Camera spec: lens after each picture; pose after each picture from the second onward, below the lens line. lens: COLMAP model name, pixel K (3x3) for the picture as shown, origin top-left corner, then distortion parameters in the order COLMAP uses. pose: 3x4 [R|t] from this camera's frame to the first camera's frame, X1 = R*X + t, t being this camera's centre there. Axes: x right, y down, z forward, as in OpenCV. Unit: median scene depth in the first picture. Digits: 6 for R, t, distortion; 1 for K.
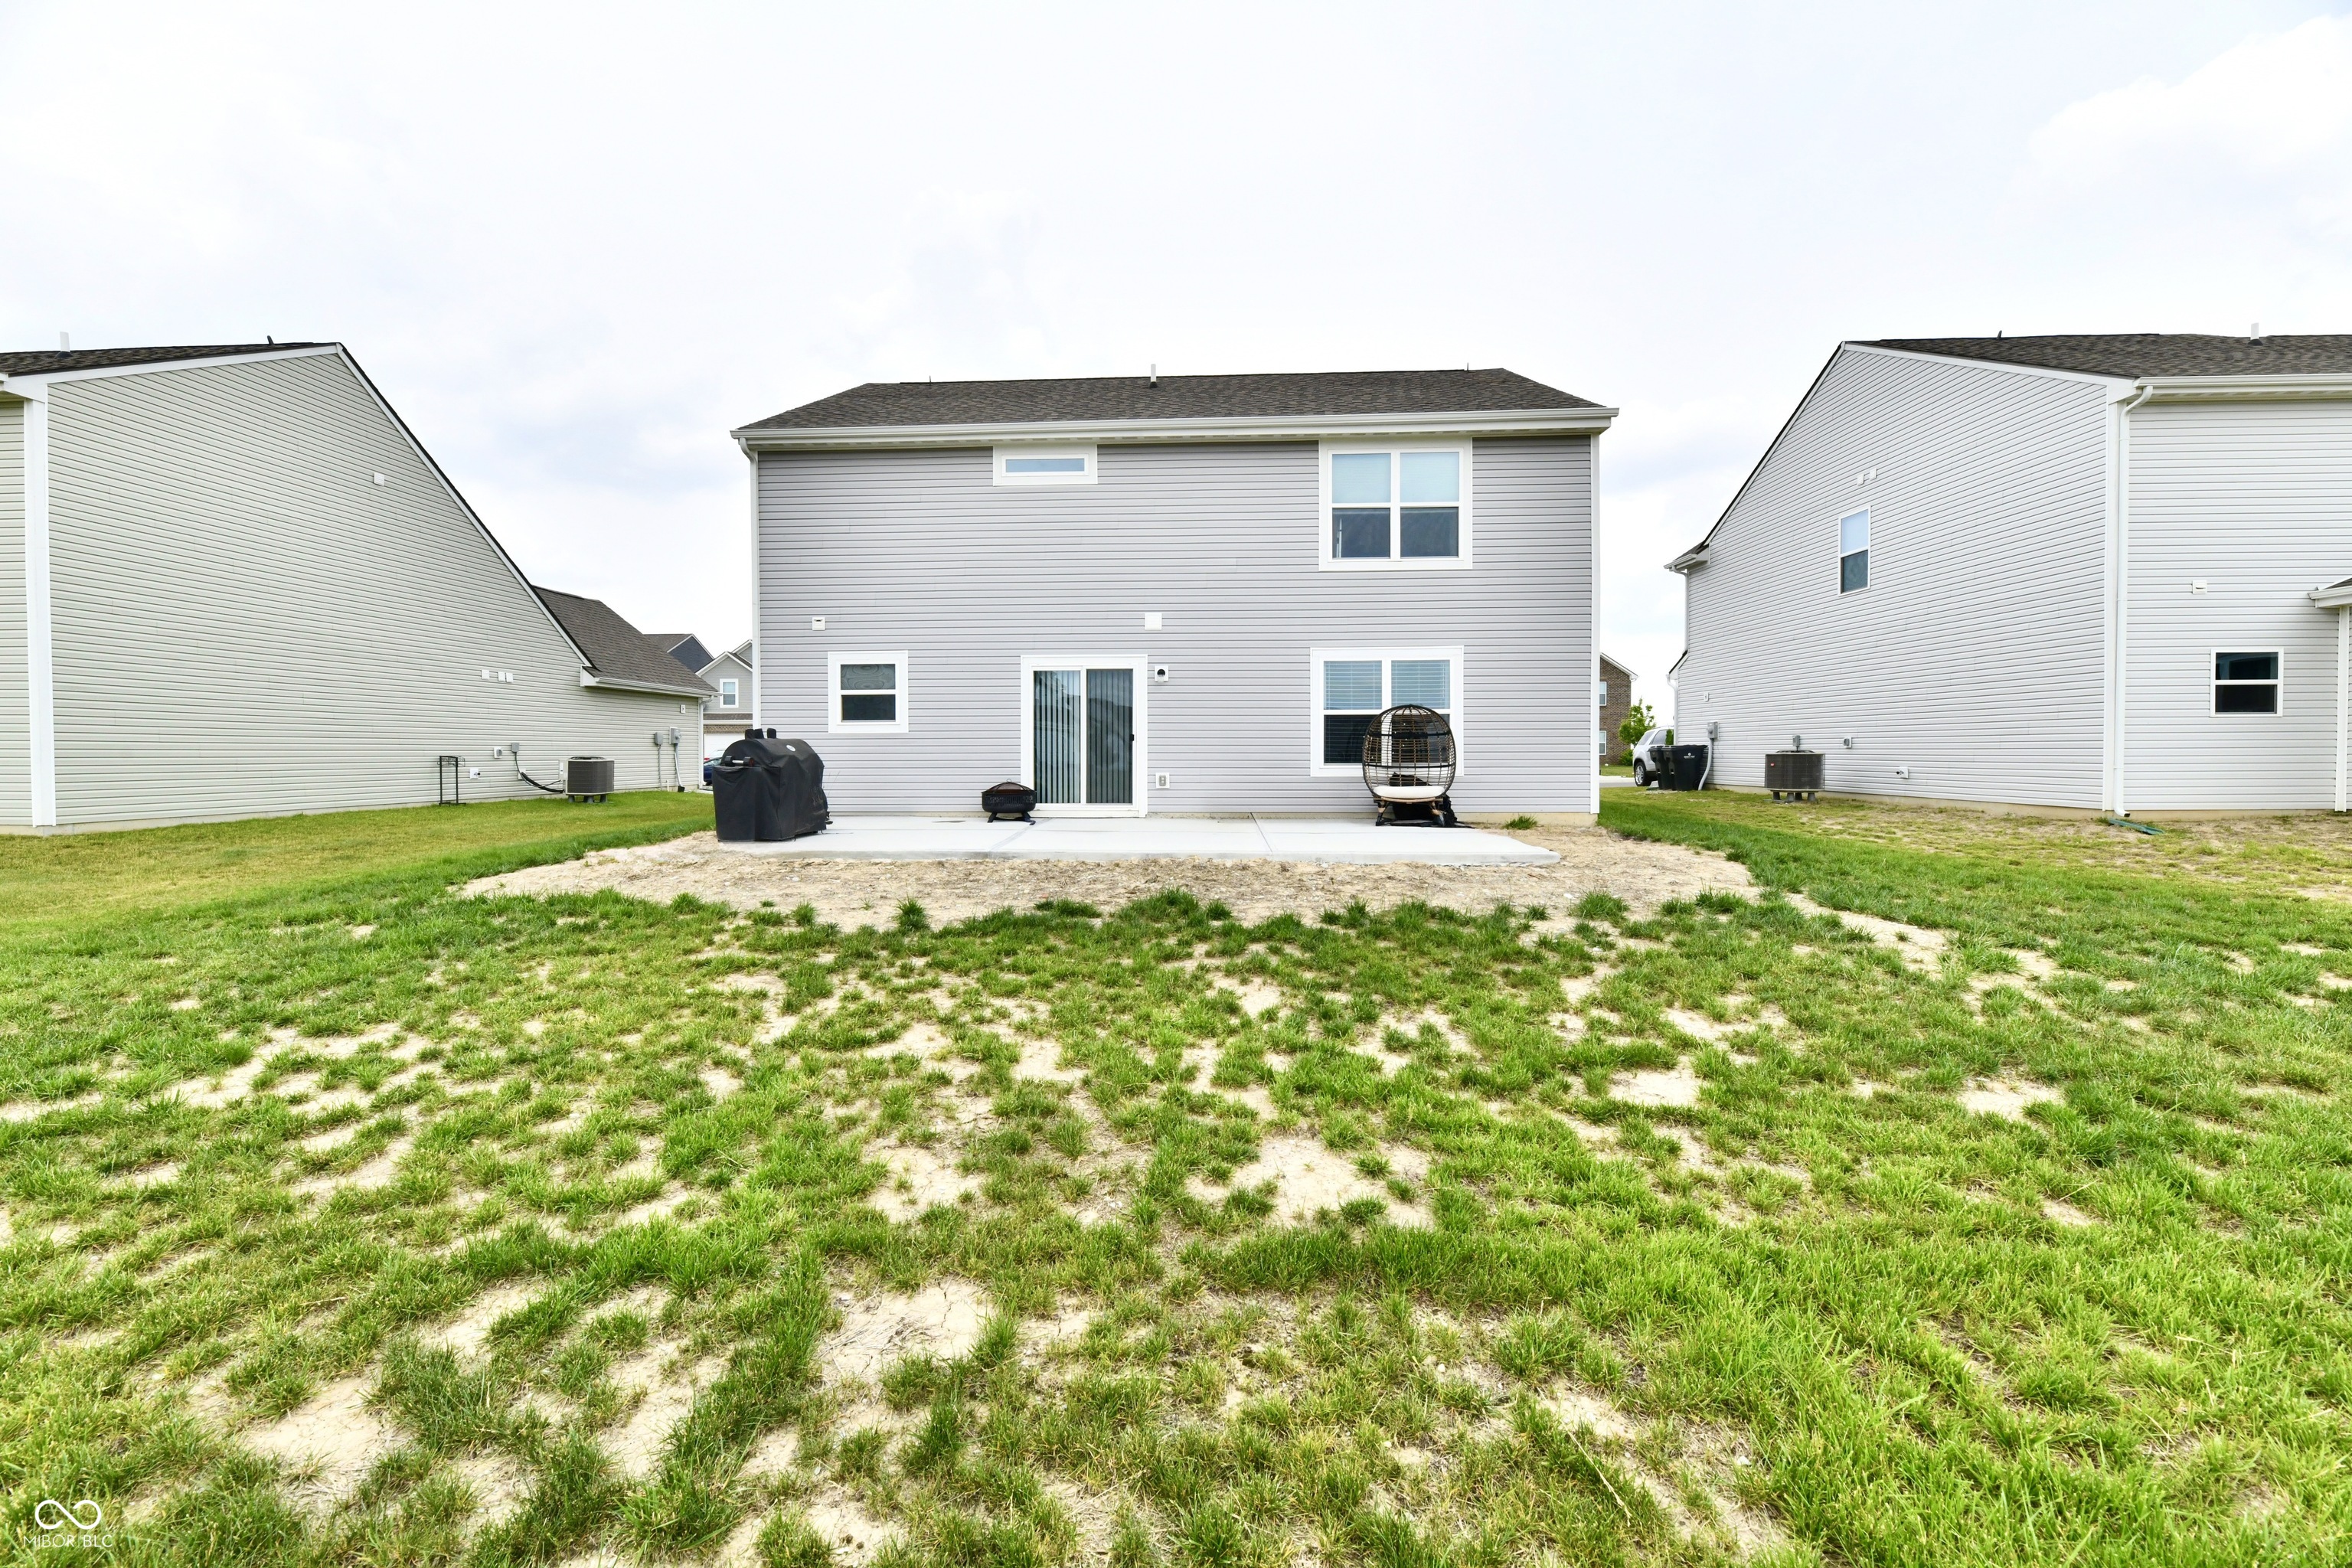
lens RADIAL K [[962.9, 0, 1175.1], [0, 962.9, 779.1], [0, 0, 1]] dist [-0.001872, -0.000481]
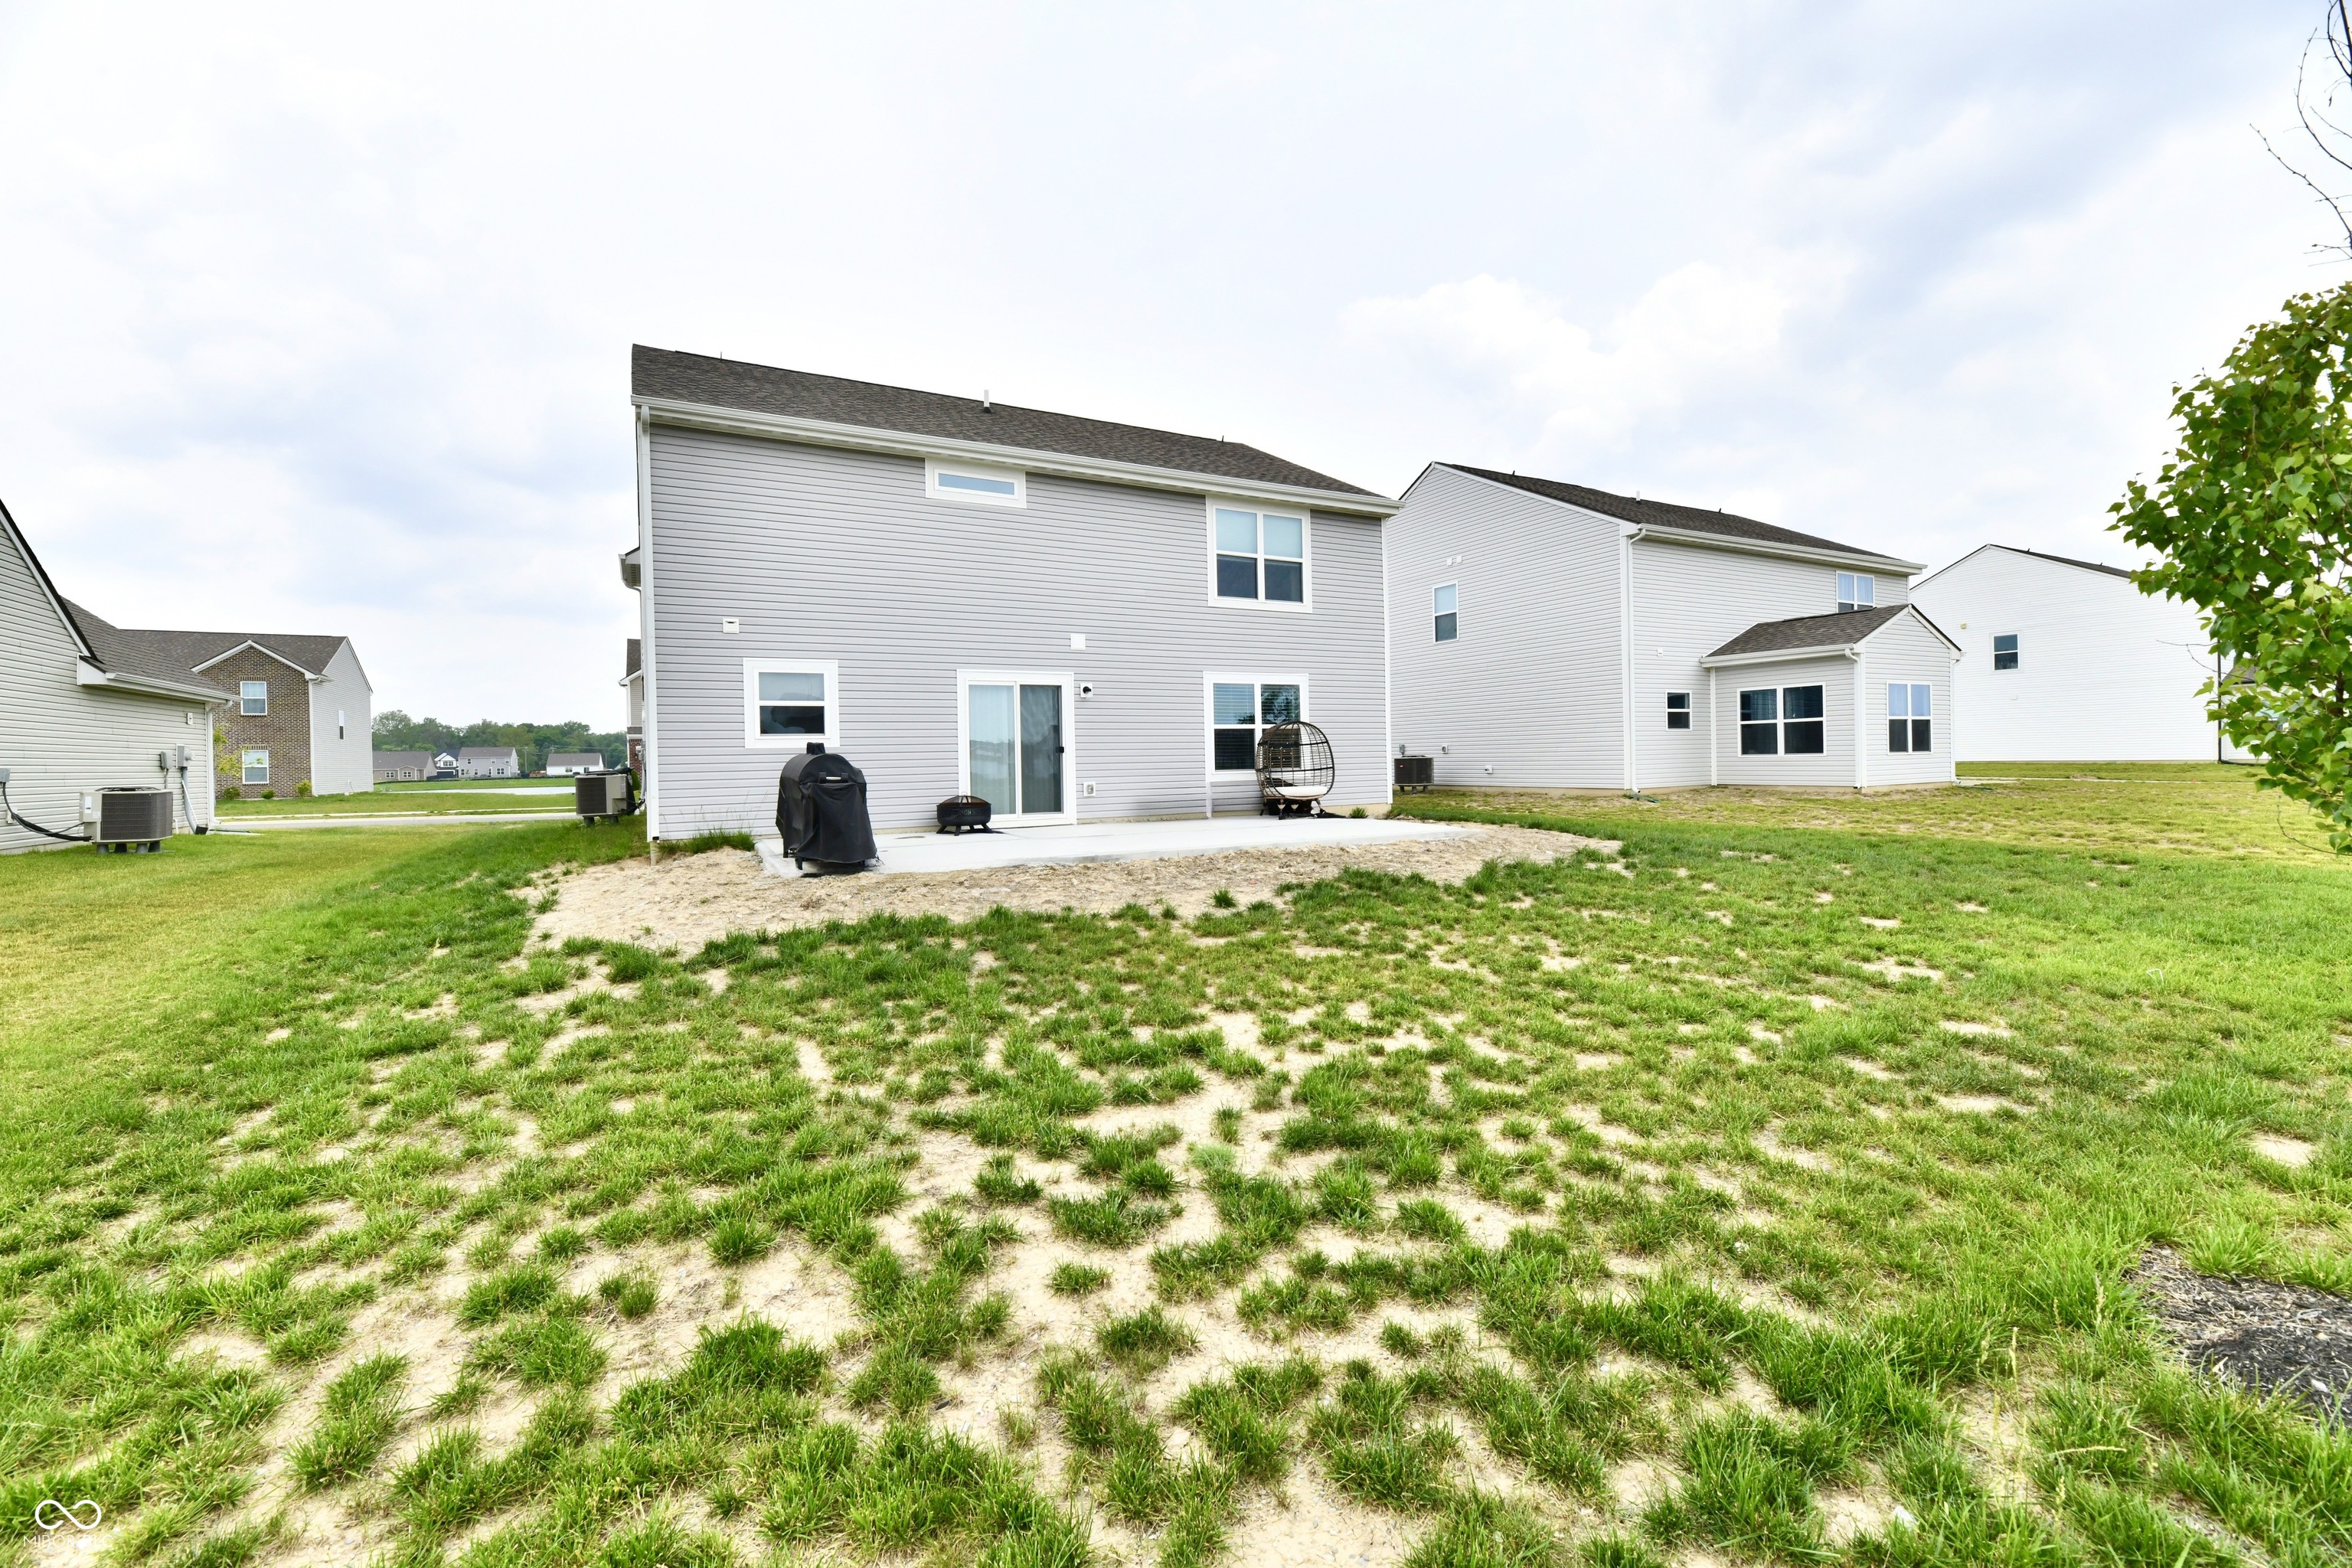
lens RADIAL K [[962.9, 0, 1178.2], [0, 962.9, 770.8], [0, 0, 1]] dist [-0.001872, -0.000481]
pose [[0.851592, -0.020830, 0.523791, -0.496852], [0.032842, 0.999367, -0.013652, -0.001379], [-0.523175, 0.028828, 0.851737, 0.027727]]
